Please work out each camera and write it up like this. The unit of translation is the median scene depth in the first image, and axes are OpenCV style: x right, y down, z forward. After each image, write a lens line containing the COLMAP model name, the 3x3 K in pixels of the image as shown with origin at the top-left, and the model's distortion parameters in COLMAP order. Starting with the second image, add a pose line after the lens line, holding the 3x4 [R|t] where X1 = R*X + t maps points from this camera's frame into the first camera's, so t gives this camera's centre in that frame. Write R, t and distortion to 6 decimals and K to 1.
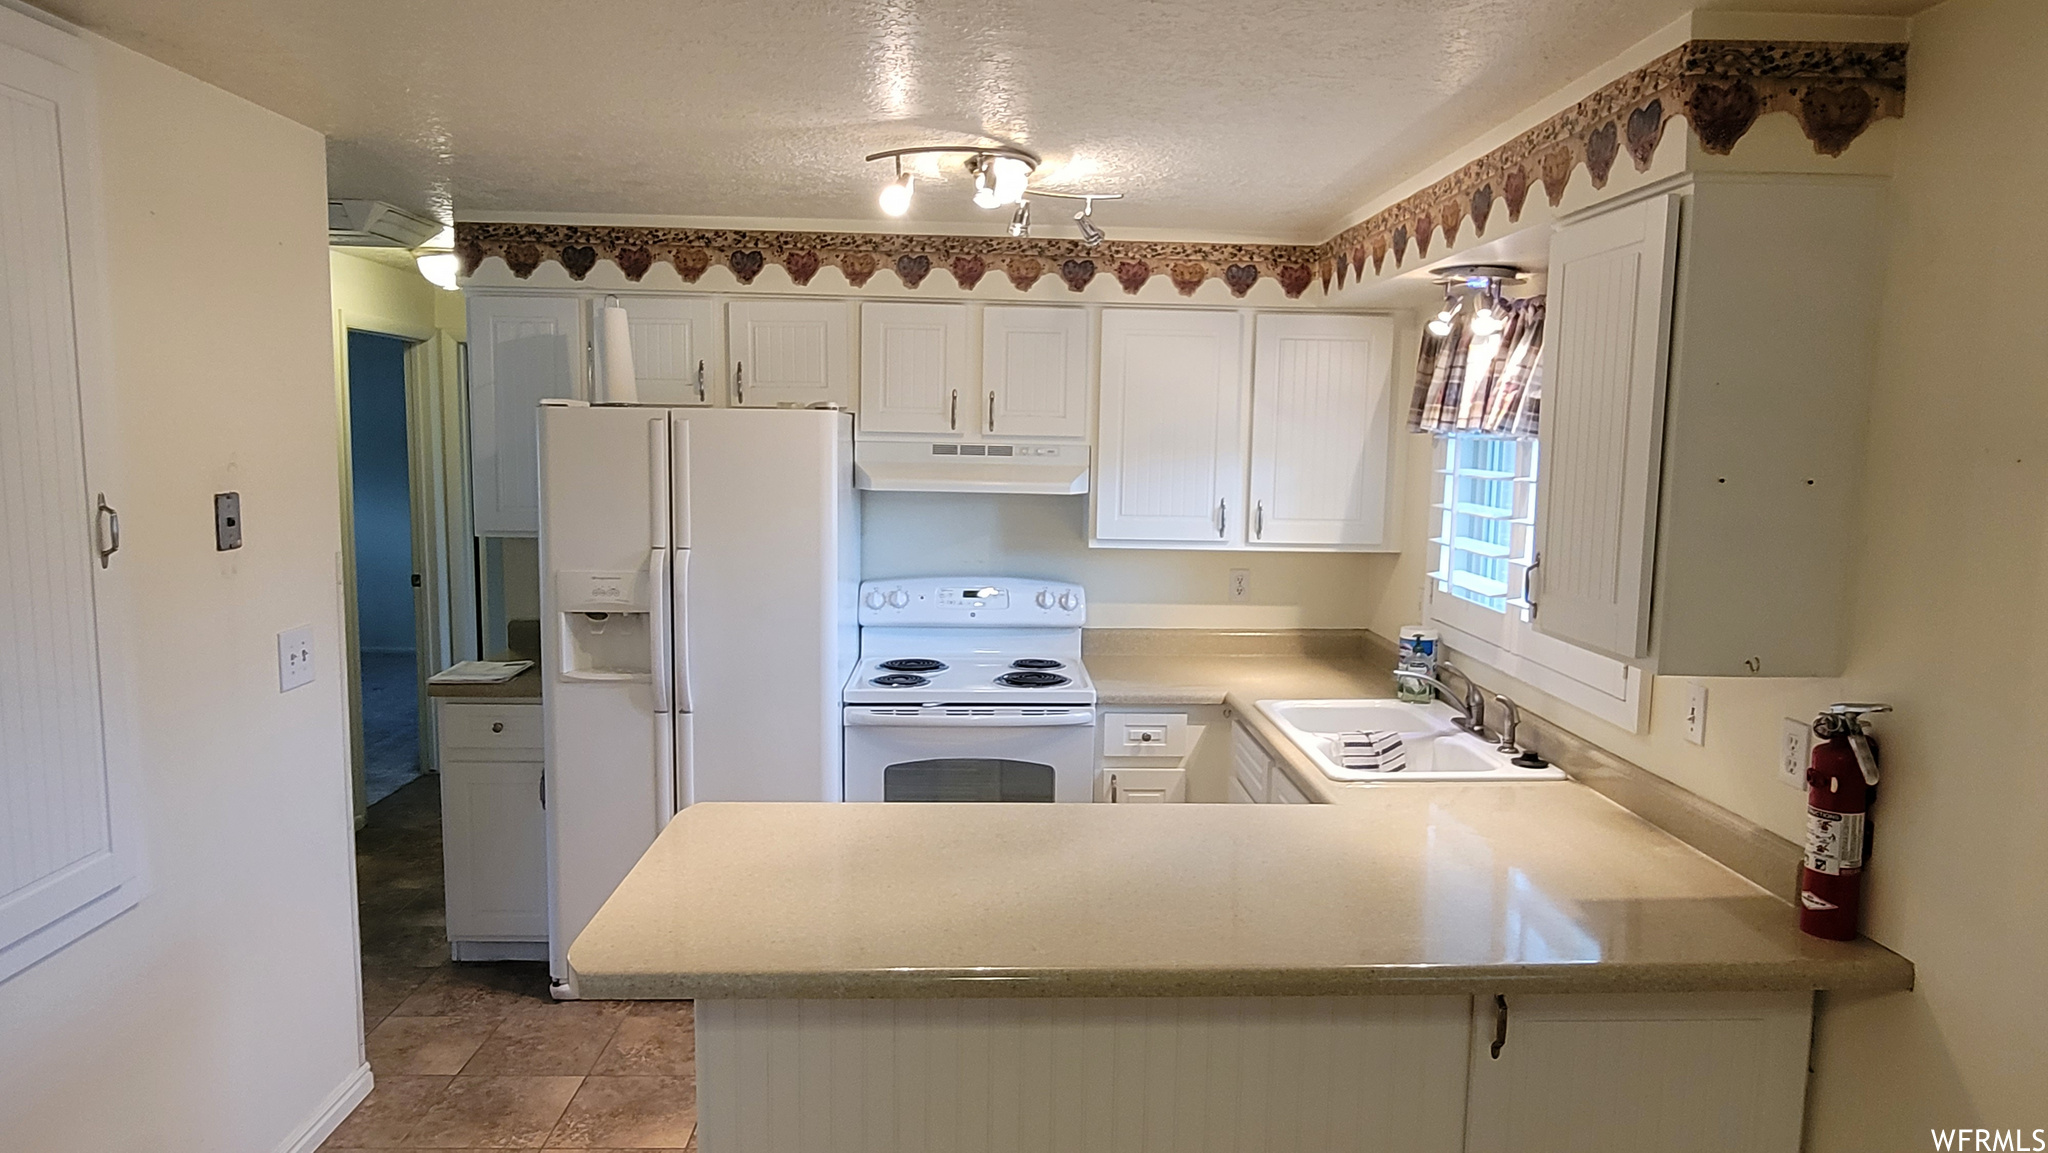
lens RADIAL K [[1250.7, 0, 1024.3], [0, 1250.7, 582.8], [0, 0, 1]] dist [-0.007344, -0.001387]
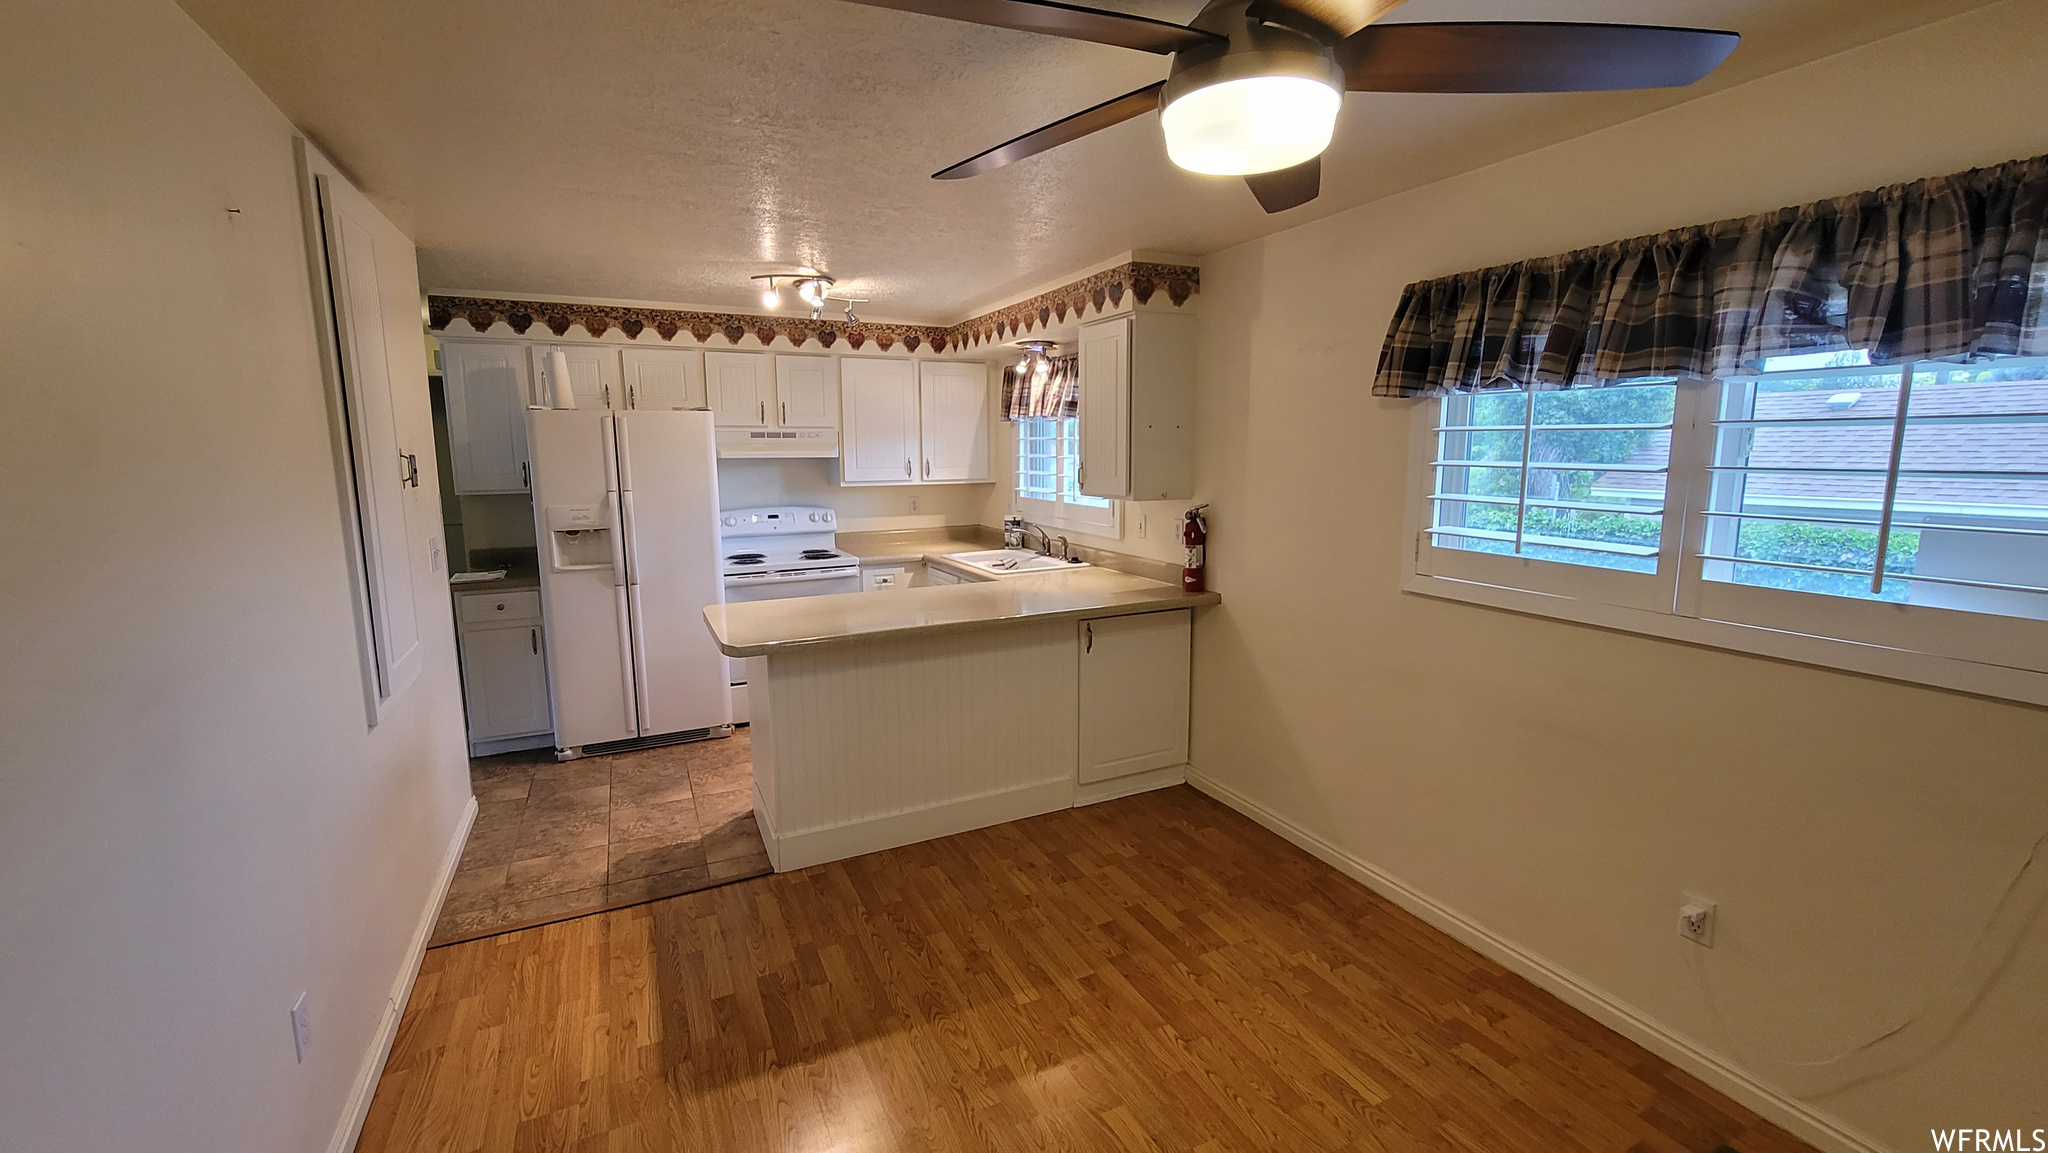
lens RADIAL K [[839.7, 0, 1023.9], [0, 839.7, 568.0], [0, 0, 1]] dist [-0.004681, 0.001156]
pose [[0.916770, -0.079604, 0.391404, -0.231406], [0.068693, 0.996761, 0.041825, 0.069767], [-0.393465, -0.011458, 0.919268, -0.305737]]
